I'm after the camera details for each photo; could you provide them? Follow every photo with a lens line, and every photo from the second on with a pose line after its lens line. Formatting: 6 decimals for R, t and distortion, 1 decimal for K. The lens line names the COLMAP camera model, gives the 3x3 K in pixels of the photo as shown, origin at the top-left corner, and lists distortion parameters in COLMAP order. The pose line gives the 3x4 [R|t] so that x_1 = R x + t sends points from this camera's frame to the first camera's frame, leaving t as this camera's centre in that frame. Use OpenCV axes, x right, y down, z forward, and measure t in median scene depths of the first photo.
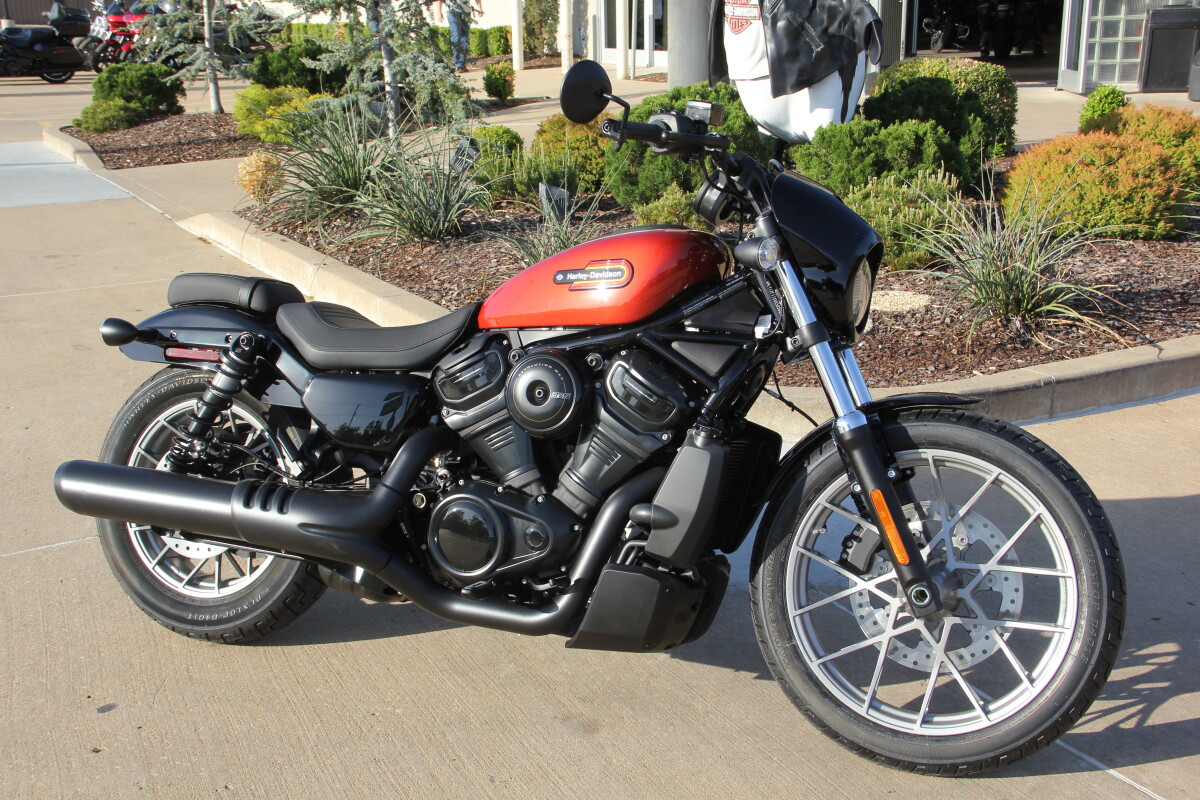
lens RADIAL K [[1474.8, 0, 600.0], [0, 1474.8, 400.0], [0, 0, 1]] dist [0.011014, 0.209478]
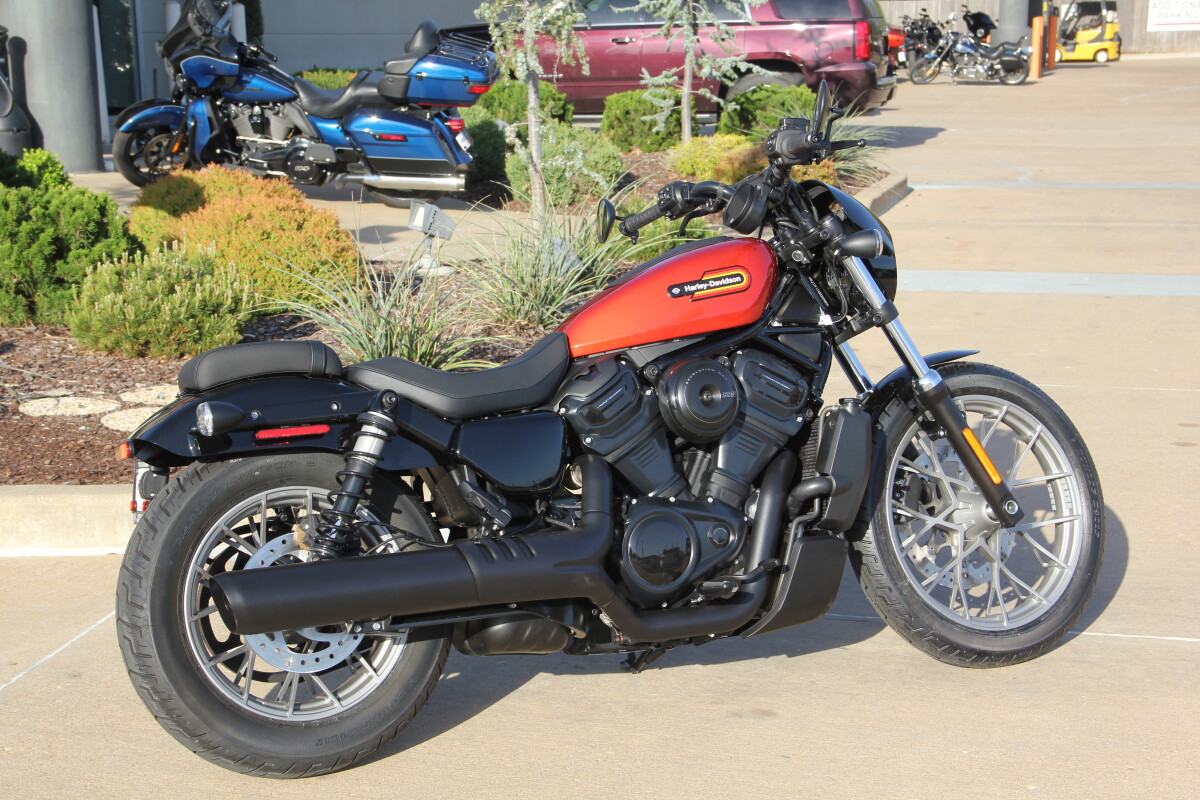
lens RADIAL K [[2200.2, 0, 650.7], [0, 2200.2, 401.4], [0, 0, 1]] dist [0.355977, 0.001241]
pose [[0.646434, -0.114504, 0.754329, -1.234431], [0.197829, 0.980016, -0.020770, 0.023137], [-0.736876, 0.162655, 0.656168, -0.003294]]
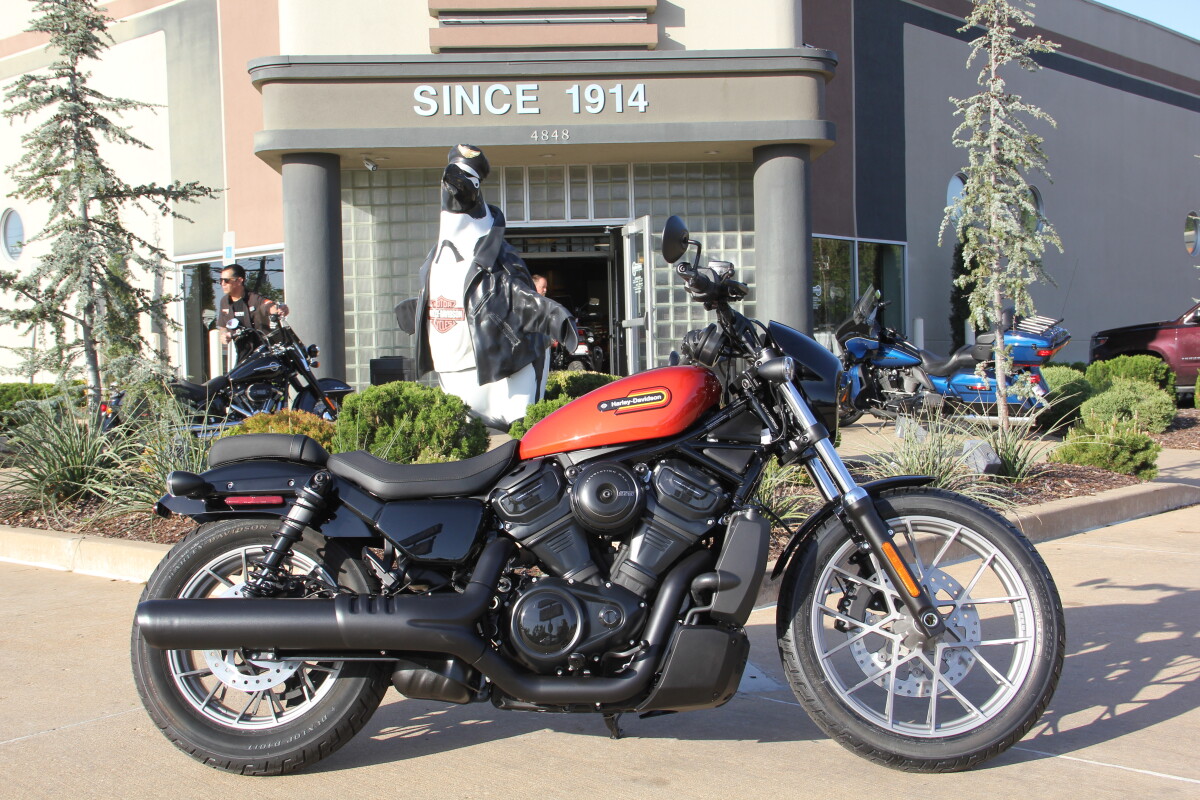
lens RADIAL K [[1418.7, 0, 600.0], [0, 1418.7, 400.0], [0, 0, 1]] dist [0.004188, 0.191609]
pose [[0.941238, -0.012627, 0.337507, -0.433599], [0.096906, 0.967381, -0.234058, 0.190994], [-0.323542, 0.253011, 0.911760, -0.086649]]
